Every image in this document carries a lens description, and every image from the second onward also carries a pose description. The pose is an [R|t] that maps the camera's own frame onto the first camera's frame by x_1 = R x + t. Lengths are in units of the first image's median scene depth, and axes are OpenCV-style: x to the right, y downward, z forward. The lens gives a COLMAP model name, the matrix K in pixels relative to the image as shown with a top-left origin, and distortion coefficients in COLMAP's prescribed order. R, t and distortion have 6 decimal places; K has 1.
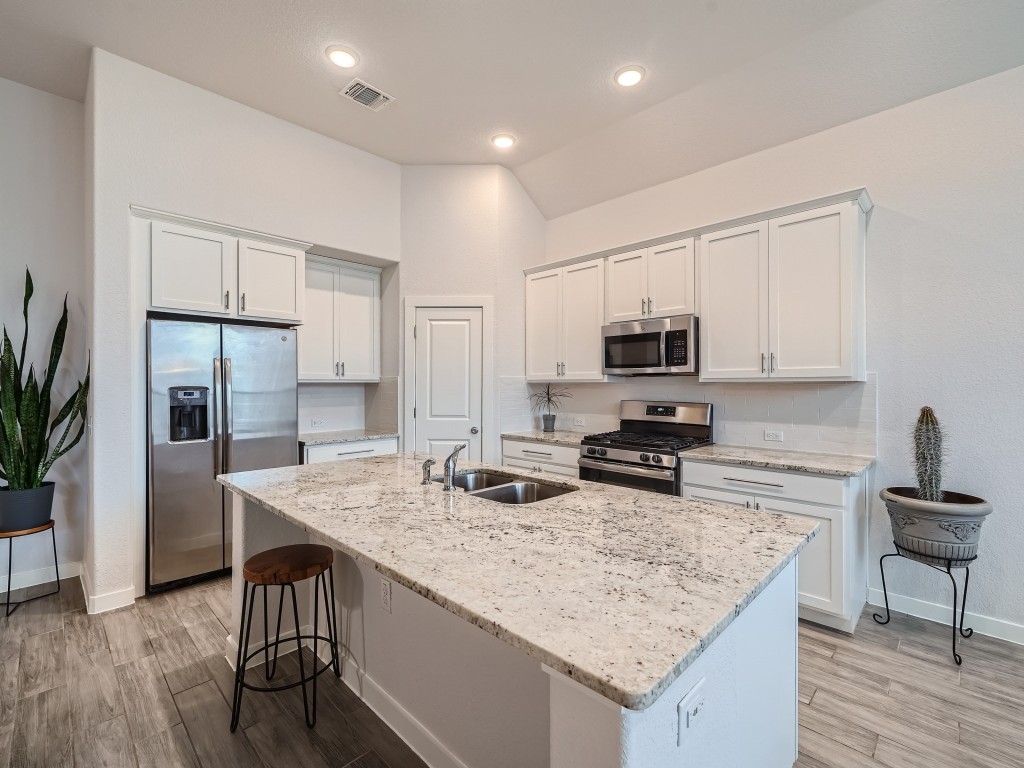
lens RADIAL K [[458.0, 0, 512.6], [0, 458.0, 381.9], [0, 0, 1]] dist [0.002002, 0.000105]
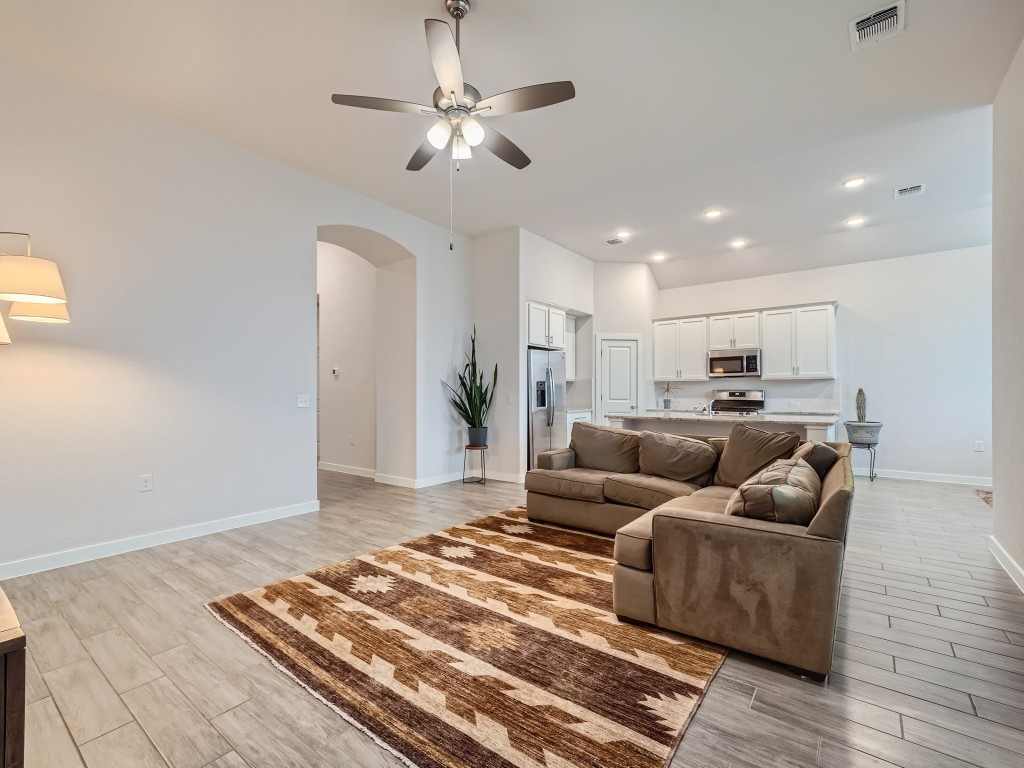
lens RADIAL K [[458.0, 0, 512.1], [0, 458.0, 388.8], [0, 0, 1]] dist [0.002002, 0.000105]
pose [[0.991828, -0.001260, 0.127576, -0.980354], [0.001364, 0.999999, -0.000726, 0.040549], [-0.127575, 0.000894, 0.991829, -0.935446]]
